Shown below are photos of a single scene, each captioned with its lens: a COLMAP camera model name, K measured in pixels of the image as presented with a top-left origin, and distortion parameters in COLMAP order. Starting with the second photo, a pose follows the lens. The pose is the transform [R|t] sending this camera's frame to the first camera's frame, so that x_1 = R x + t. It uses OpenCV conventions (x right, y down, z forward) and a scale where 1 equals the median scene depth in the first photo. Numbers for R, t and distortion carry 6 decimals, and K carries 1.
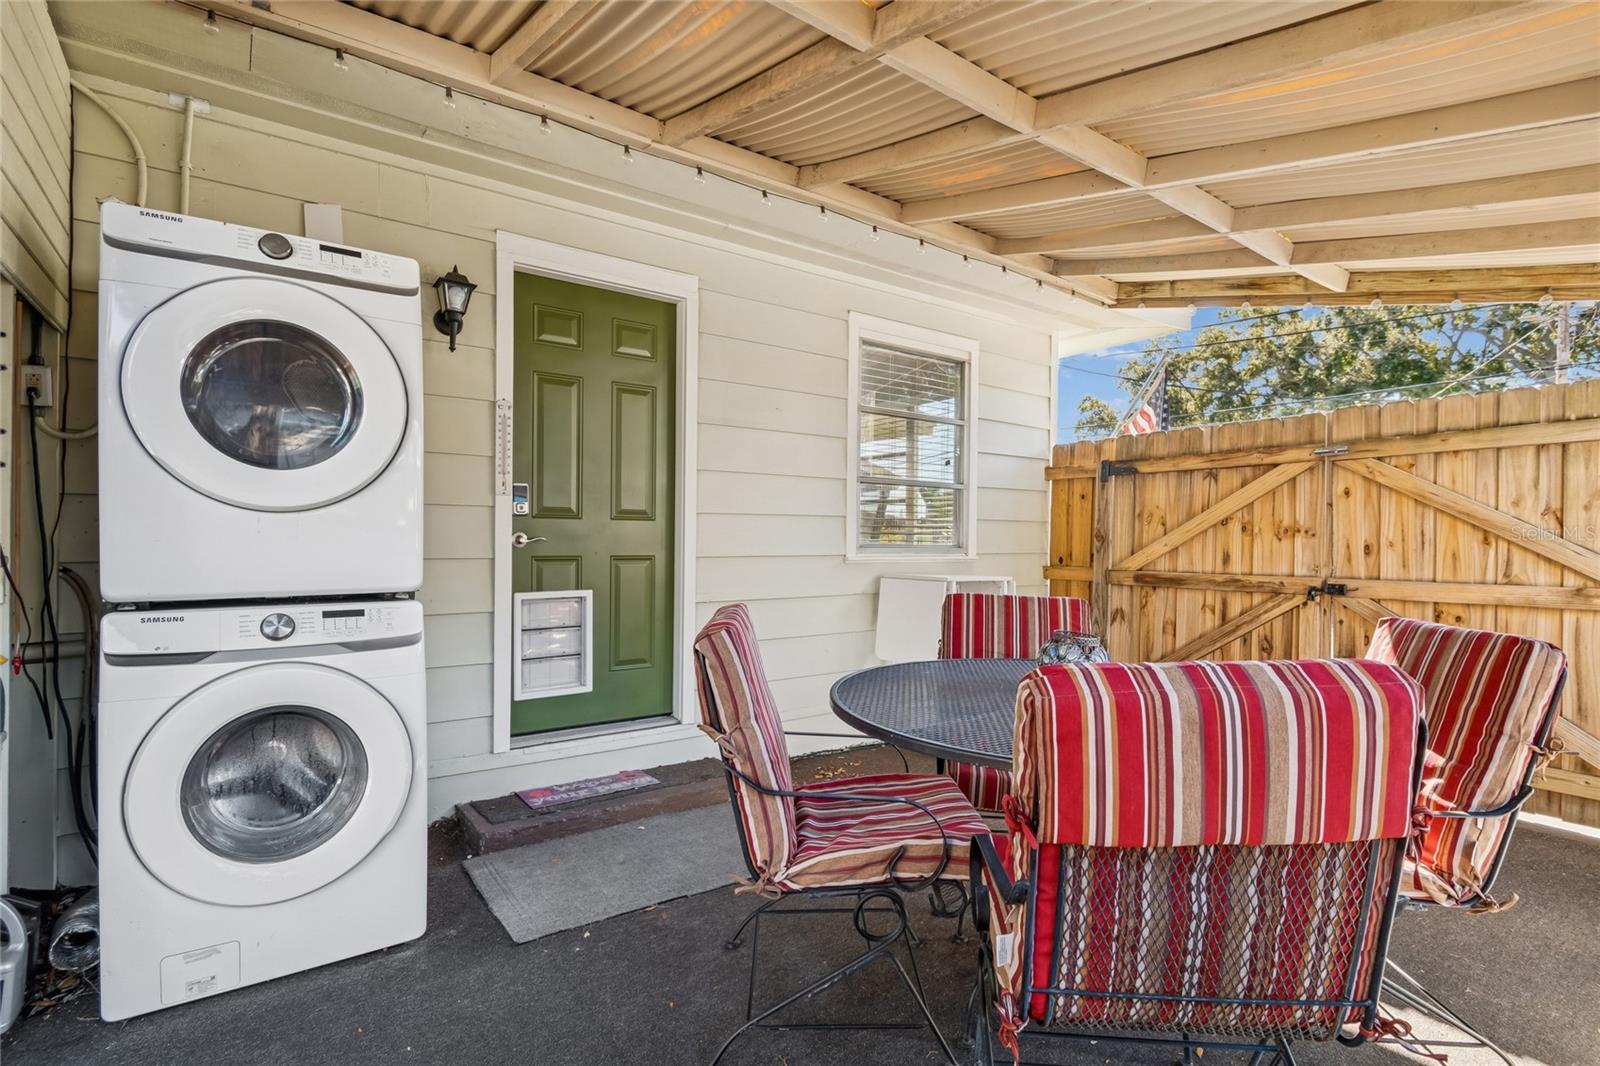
lens RADIAL K [[761.5, 0, 806.5], [0, 761.5, 535.3], [0, 0, 1]] dist [-0.002397, -0.000338]
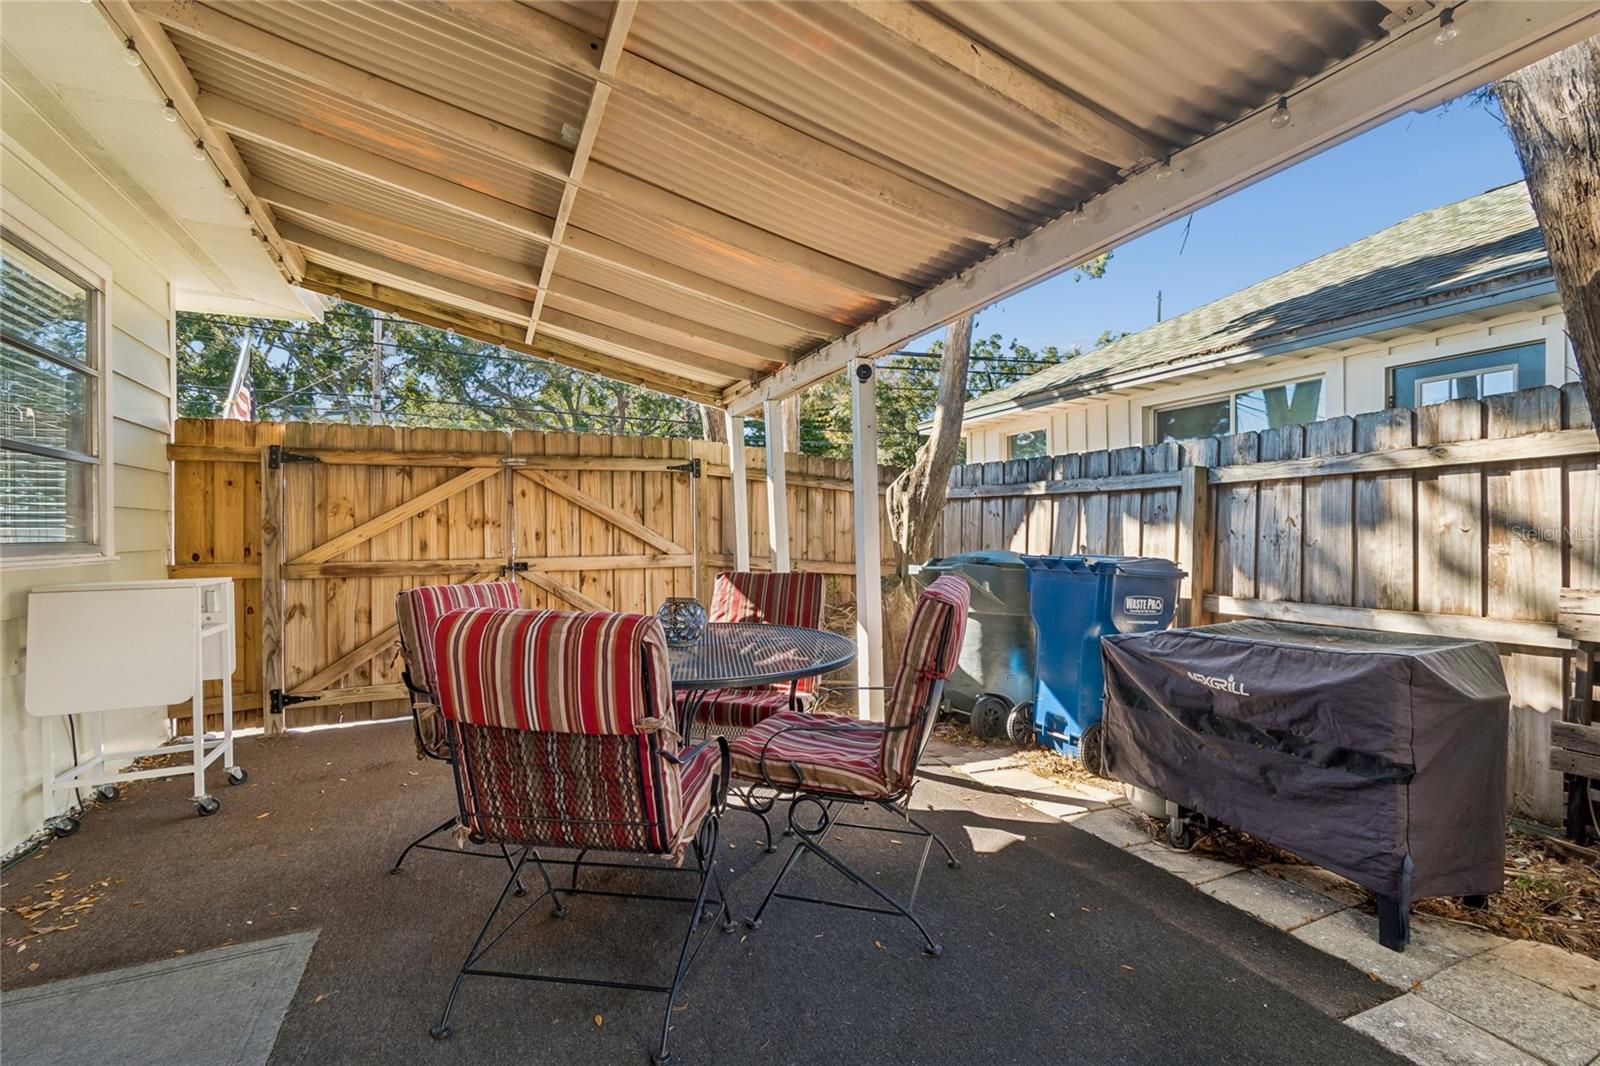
lens RADIAL K [[705.3, 0, 803.6], [0, 705.3, 531.2], [0, 0, 1]] dist [-0.000734, -0.000044]
pose [[0.210429, -0.009237, 0.977565, -0.364986], [0.006534, 0.999946, 0.008041, 0.002674], [-0.977587, 0.004695, 0.210478, 0.234506]]
